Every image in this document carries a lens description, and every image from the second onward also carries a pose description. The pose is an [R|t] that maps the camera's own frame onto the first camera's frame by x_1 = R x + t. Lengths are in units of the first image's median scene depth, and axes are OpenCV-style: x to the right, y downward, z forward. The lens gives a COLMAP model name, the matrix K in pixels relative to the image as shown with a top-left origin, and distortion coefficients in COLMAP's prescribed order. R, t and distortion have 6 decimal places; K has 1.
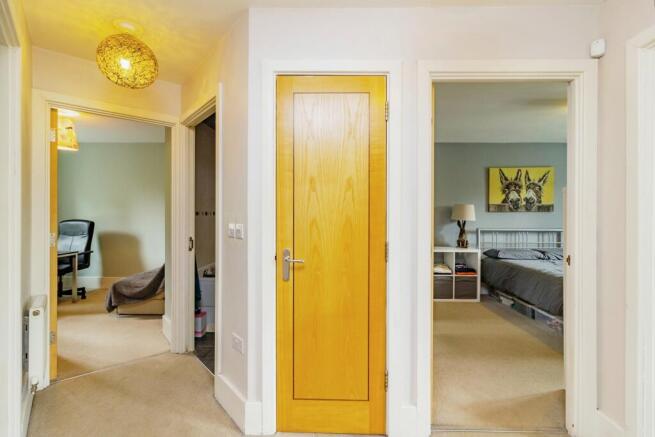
lens RADIAL K [[310.9, 0, 323.8], [0, 310.9, 215.5], [0, 0, 1]] dist [-0.000482, -0.000088]
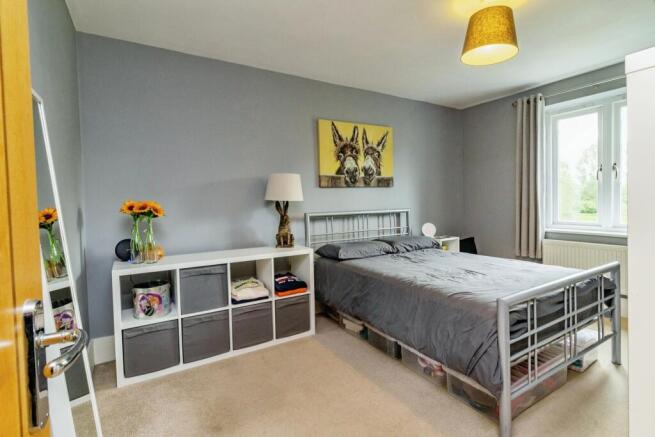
lens RADIAL K [[310.9, 0, 323.8], [0, 310.9, 215.5], [0, 0, 1]] dist [-0.000482, -0.000088]
pose [[0.852273, -0.049375, 0.520762, 0.197609], [0.031724, 0.998582, 0.042759, 0.020094], [-0.522134, -0.019921, 0.852631, 0.444468]]
